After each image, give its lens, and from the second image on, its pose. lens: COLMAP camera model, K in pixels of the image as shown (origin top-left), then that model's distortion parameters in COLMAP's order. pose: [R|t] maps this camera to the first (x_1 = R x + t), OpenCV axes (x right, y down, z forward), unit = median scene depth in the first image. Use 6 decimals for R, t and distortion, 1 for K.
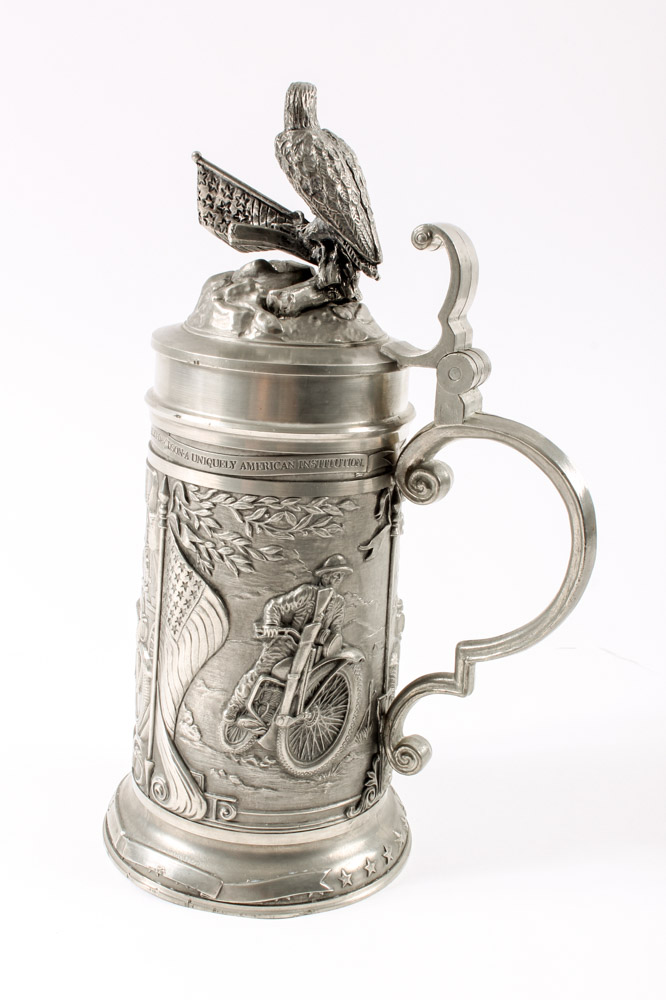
lens RADIAL K [[1309.5, 0, 328.5], [0, 1309.5, 508.2], [0, 0, 1]] dist [-0.180931, 0.000000]
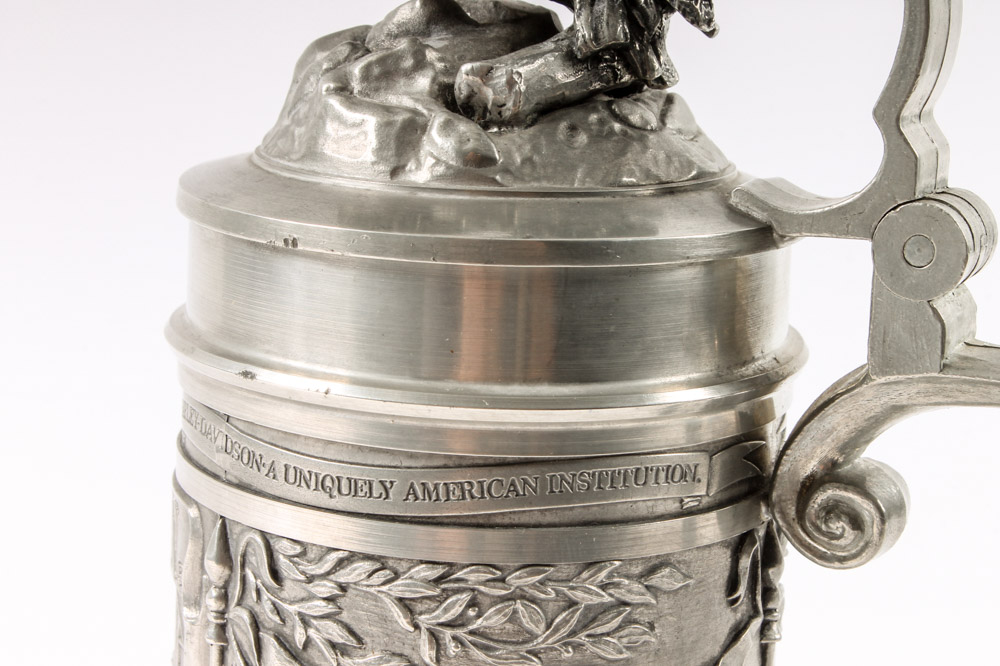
lens RADIAL K [[2485.1, 0, 504.7], [0, 2485.1, 329.4], [0, 0, 1]] dist [-0.112182, 0.000000]
pose [[0.999514, -0.031152, -0.001512, -0.032324], [0.030939, 0.996462, -0.078142, -0.020777], [0.003941, 0.078057, 0.996941, 0.216209]]
